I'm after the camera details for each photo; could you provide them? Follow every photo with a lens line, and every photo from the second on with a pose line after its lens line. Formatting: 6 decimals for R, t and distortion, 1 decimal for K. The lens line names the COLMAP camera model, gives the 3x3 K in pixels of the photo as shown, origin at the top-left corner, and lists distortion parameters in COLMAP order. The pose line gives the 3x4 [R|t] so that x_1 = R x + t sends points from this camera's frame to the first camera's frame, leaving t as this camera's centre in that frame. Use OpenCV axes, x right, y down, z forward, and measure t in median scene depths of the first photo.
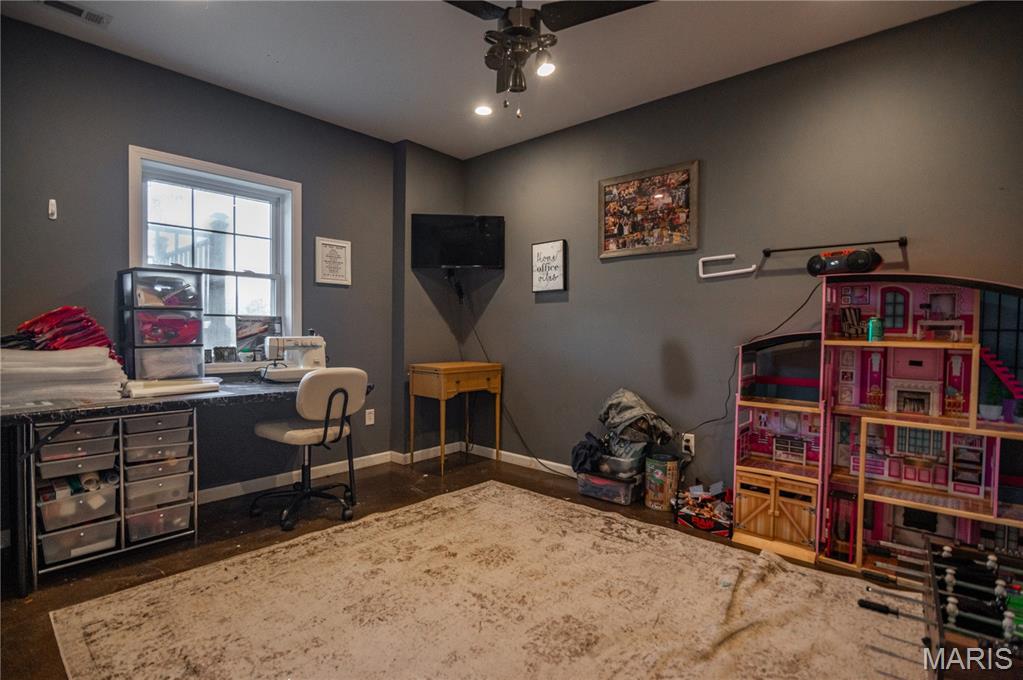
lens RADIAL K [[507.0, 0, 499.9], [0, 507.0, 339.1], [0, 0, 1]] dist [-0.021569, -0.000141]
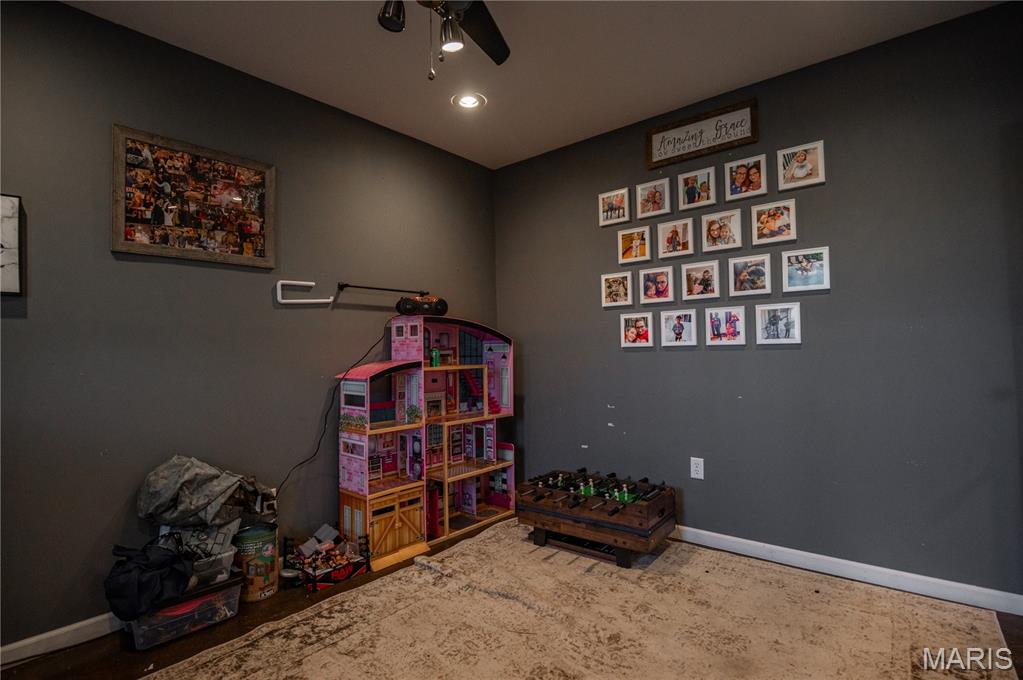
lens RADIAL K [[507.0, 0, 499.9], [0, 507.0, 339.1], [0, 0, 1]] dist [-0.021569, -0.000141]
pose [[-0.034850, 0.018544, 0.999220, -0.516126], [0.041461, 0.998994, -0.017094, -0.031356], [-0.998532, 0.040833, -0.035584, 0.709776]]
